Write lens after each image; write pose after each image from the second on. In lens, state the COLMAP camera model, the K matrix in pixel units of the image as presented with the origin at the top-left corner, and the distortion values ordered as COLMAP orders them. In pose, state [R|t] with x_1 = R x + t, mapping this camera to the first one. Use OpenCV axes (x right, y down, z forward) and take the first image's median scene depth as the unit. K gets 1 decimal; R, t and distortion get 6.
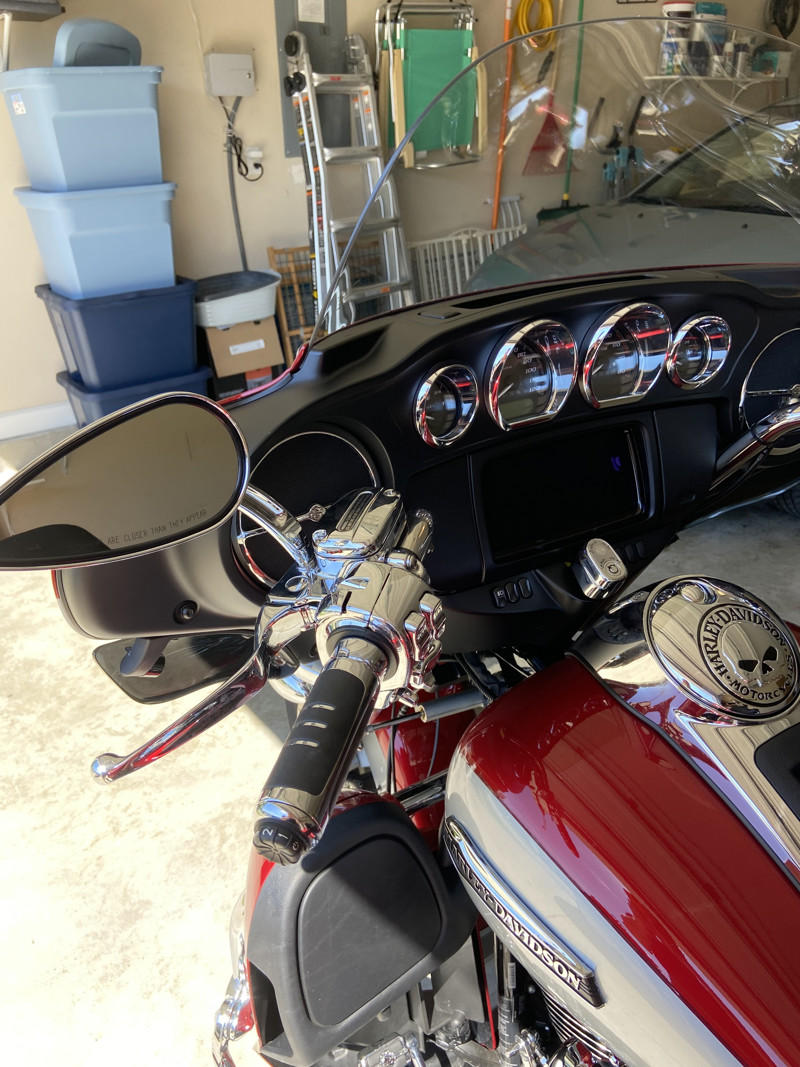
lens RADIAL K [[805.4, 0, 400.0], [0, 805.4, 533.5], [0, 0, 1]] dist [0.143569, -0.188711]
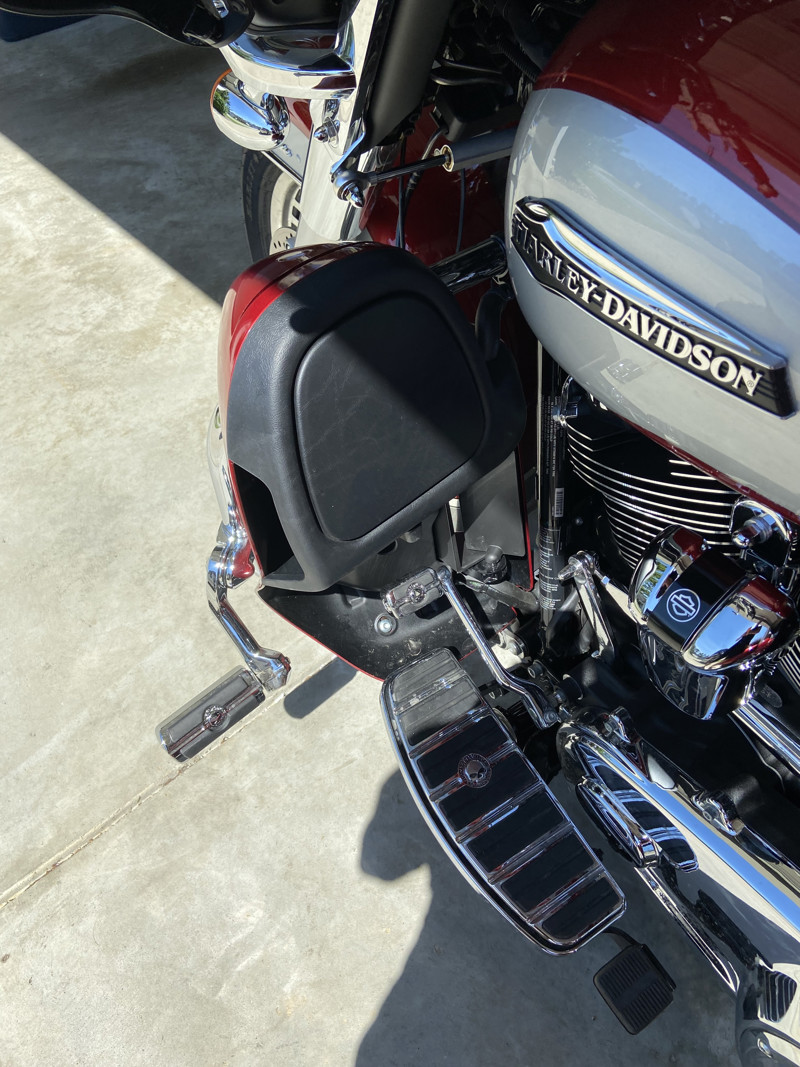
lens RADIAL K [[805.4, 0, 400.0], [0, 805.4, 533.5], [0, 0, 1]] dist [0.143569, -0.188711]
pose [[0.998576, -0.051102, 0.015309, -0.024514], [0.041236, 0.921487, 0.386213, 0.155354], [-0.033843, -0.385032, 0.922283, 0.156632]]
